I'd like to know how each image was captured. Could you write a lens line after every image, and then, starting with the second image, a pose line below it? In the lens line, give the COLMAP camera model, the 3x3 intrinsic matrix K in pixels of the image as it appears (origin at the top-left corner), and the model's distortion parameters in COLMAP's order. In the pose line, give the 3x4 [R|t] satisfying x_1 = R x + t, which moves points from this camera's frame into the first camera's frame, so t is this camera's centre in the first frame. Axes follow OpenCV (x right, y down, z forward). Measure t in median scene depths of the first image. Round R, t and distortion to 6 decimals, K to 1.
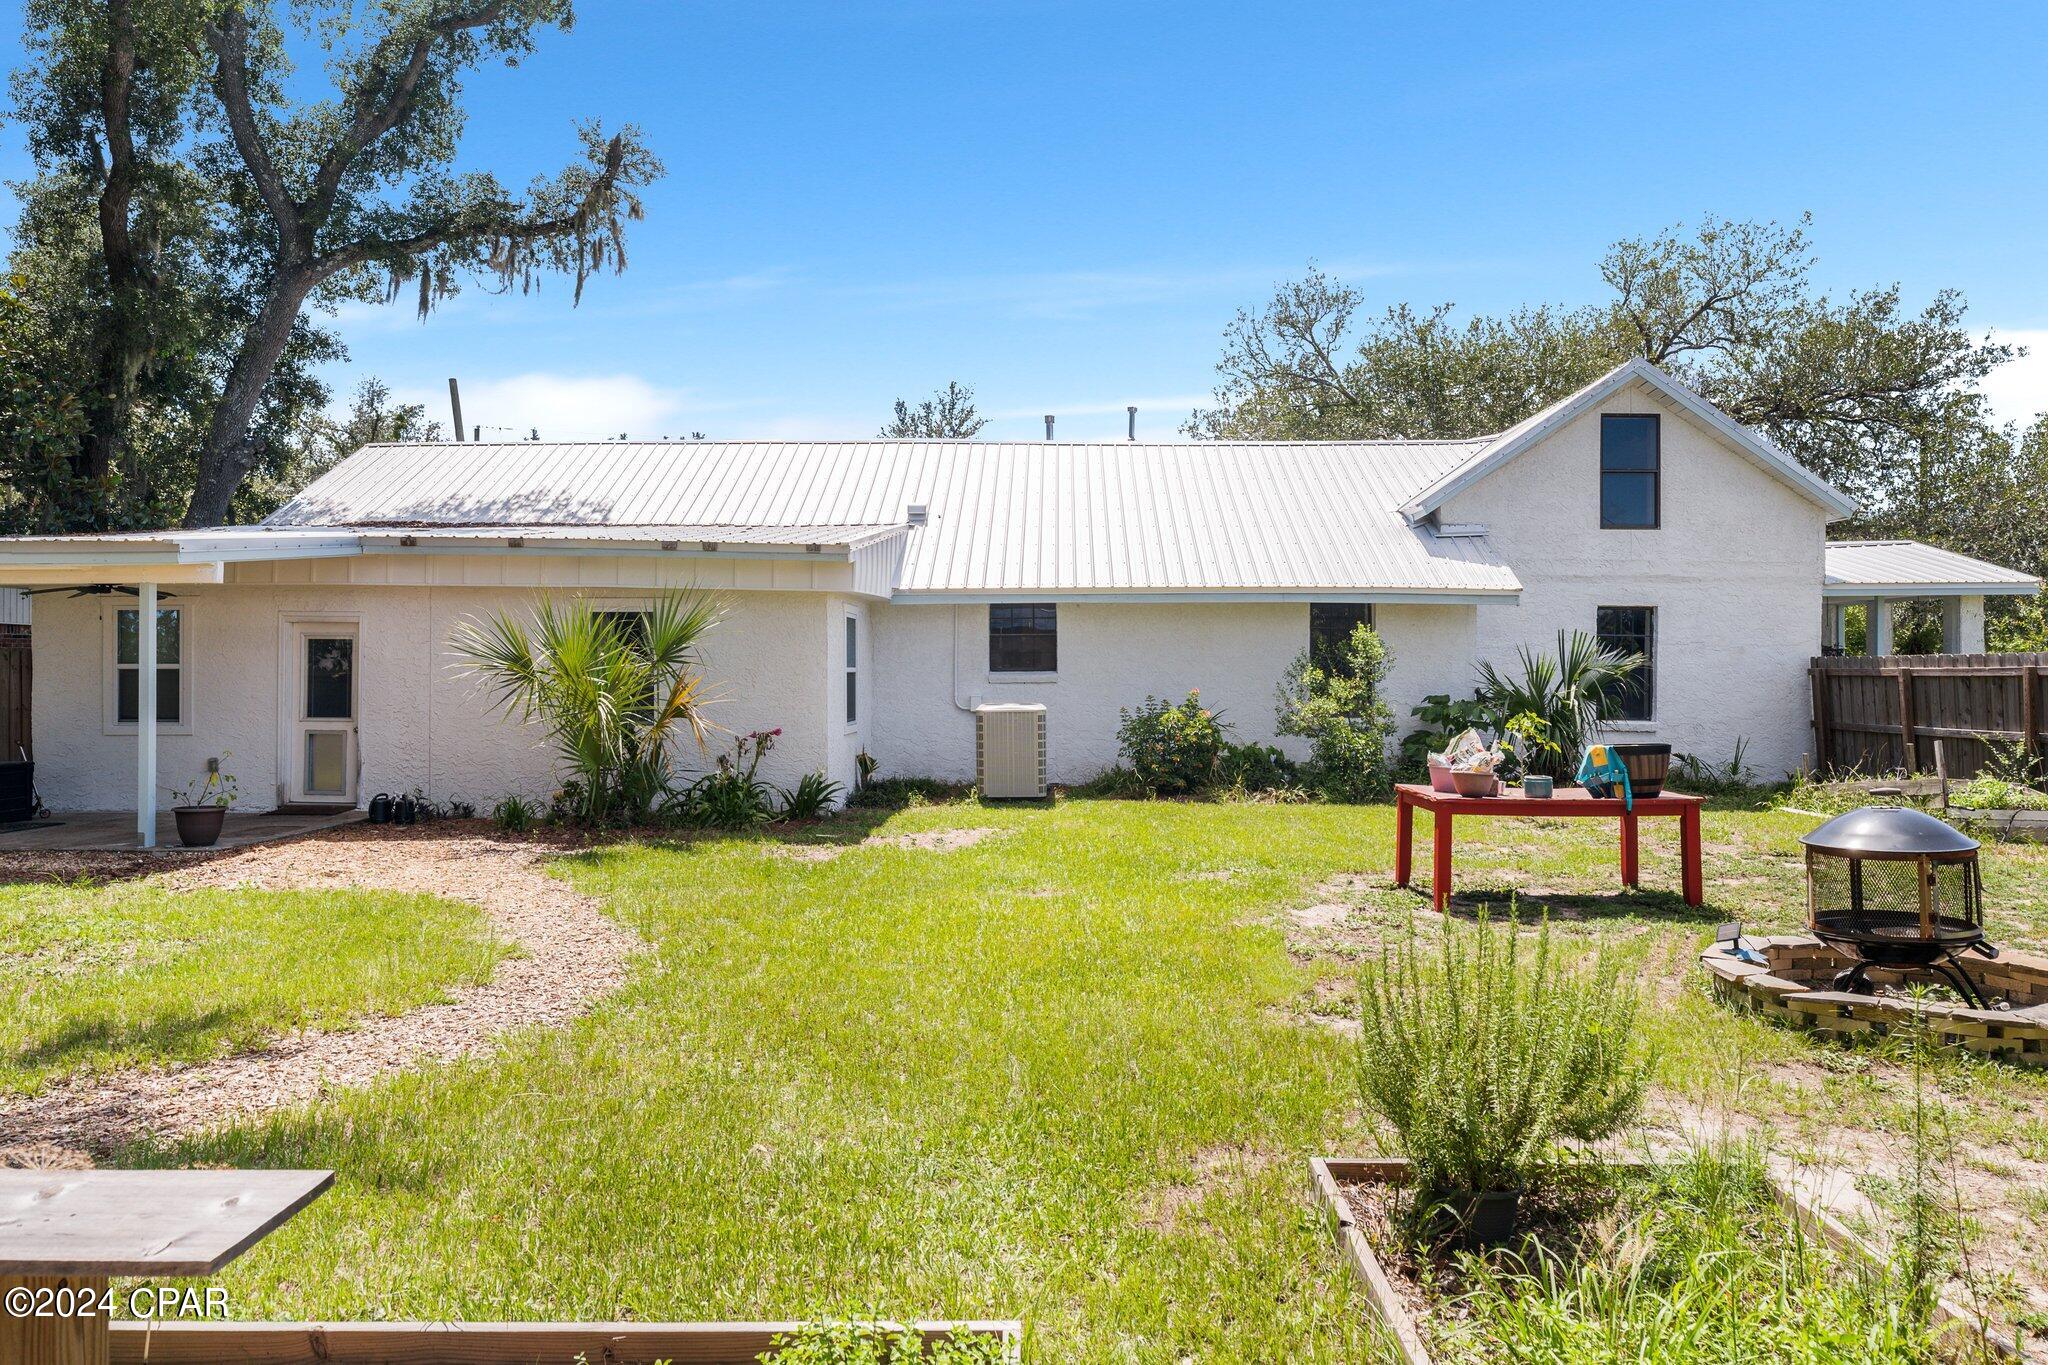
lens RADIAL K [[1326.5, 0, 1024.0], [0, 1326.5, 653.2], [0, 0, 1]] dist [-0.001483, 0.001869]
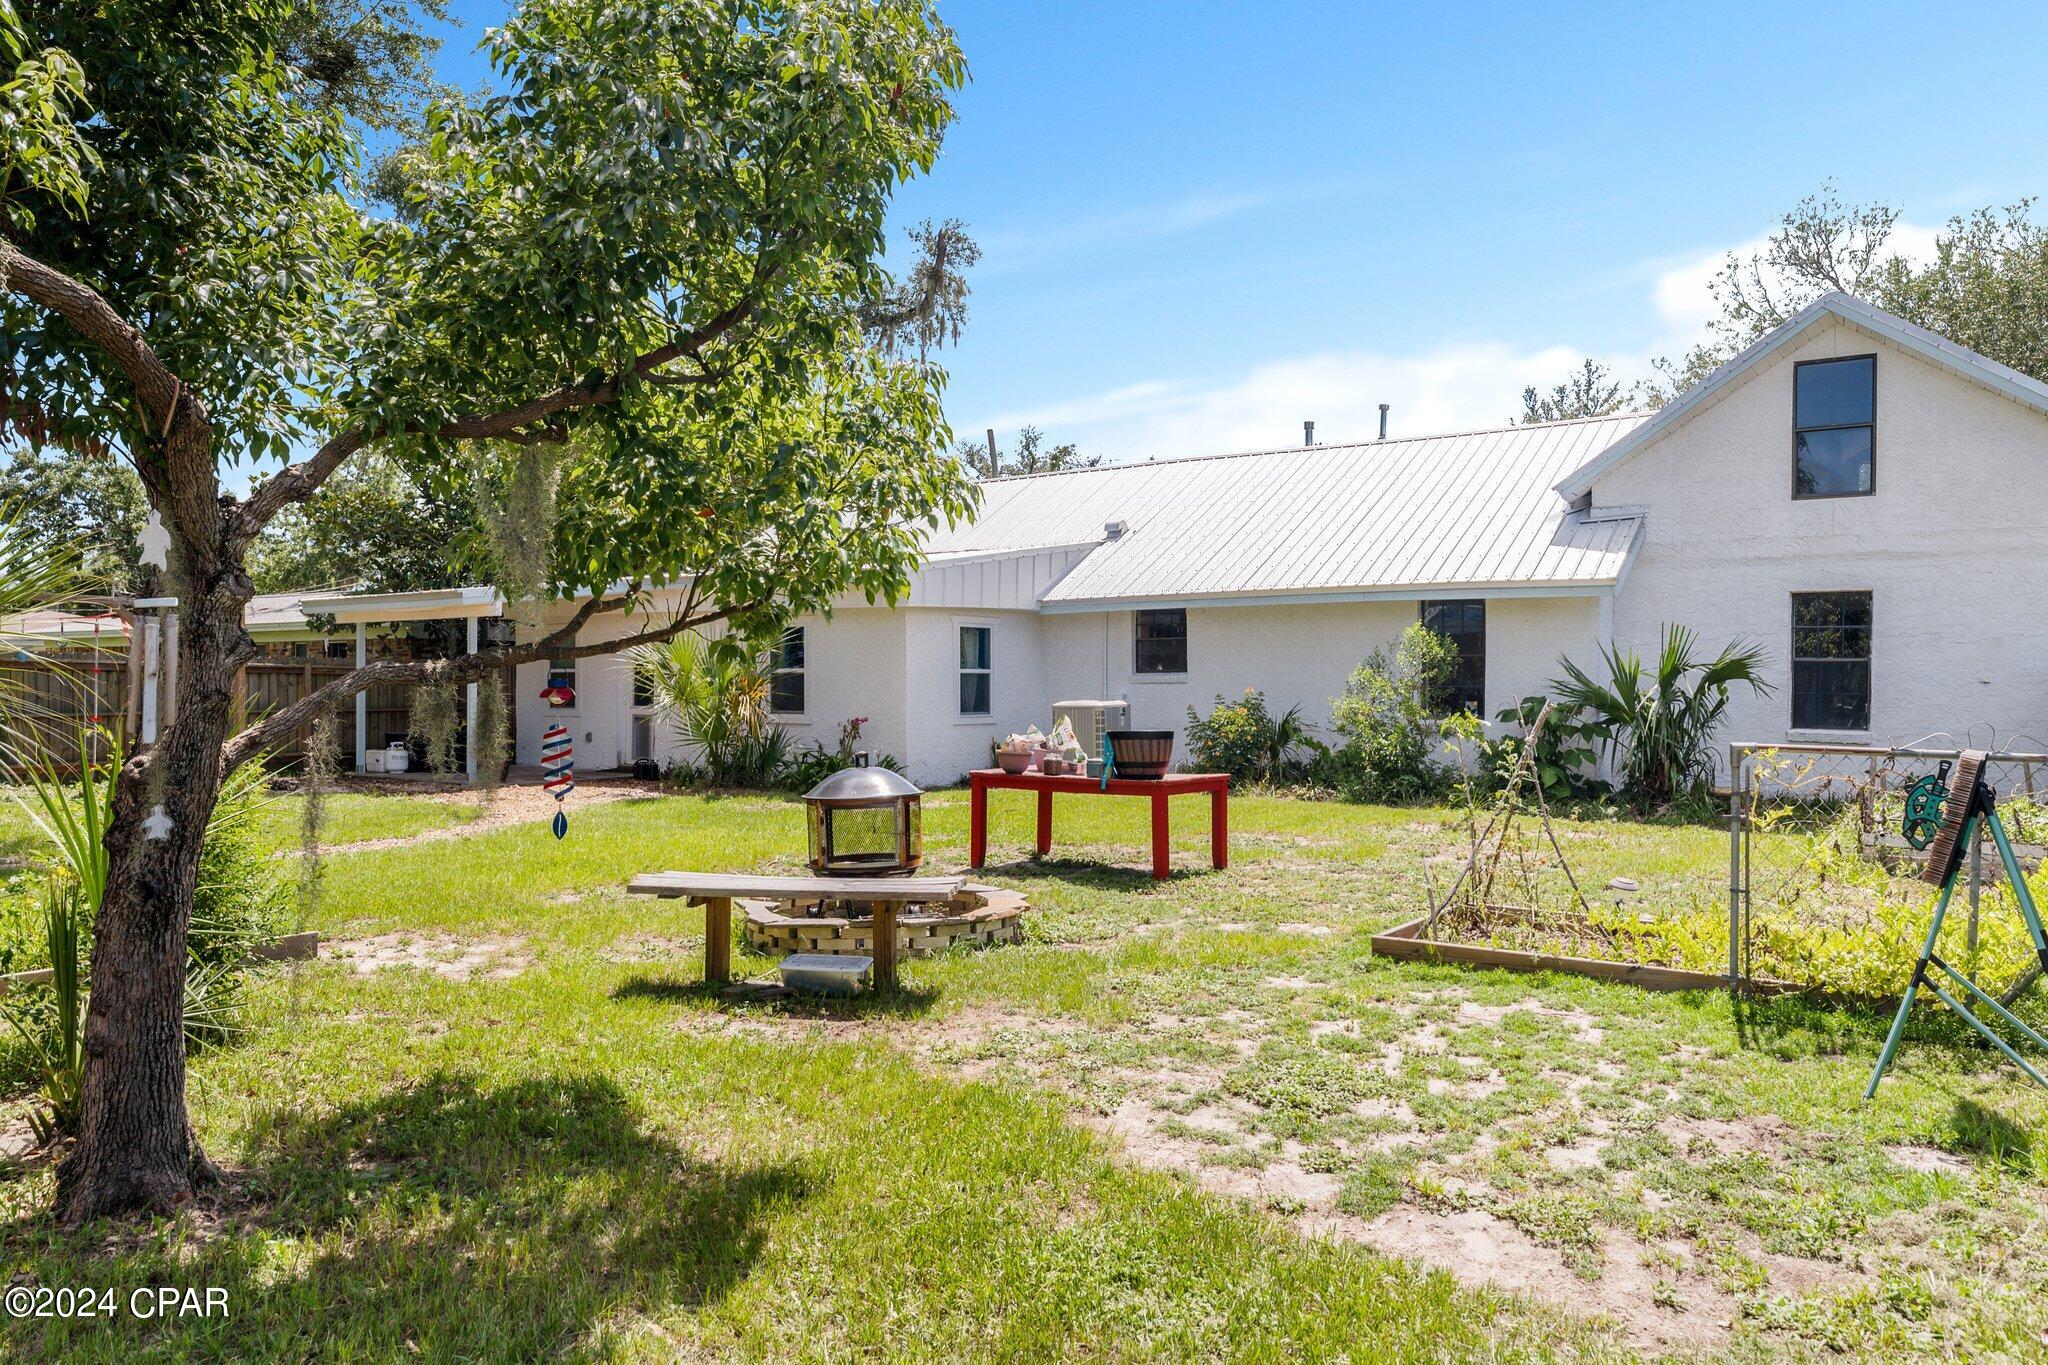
lens RADIAL K [[1364.2, 0, 1024.0], [0, 1364.2, 682.5], [0, 0, 1]] dist [-0.003991, -0.000466]
pose [[0.822613, 0.001393, -0.568600, 0.525760], [0.007568, 0.999882, 0.013398, 0.006429], [0.568551, -0.015324, 0.822505, 0.013749]]
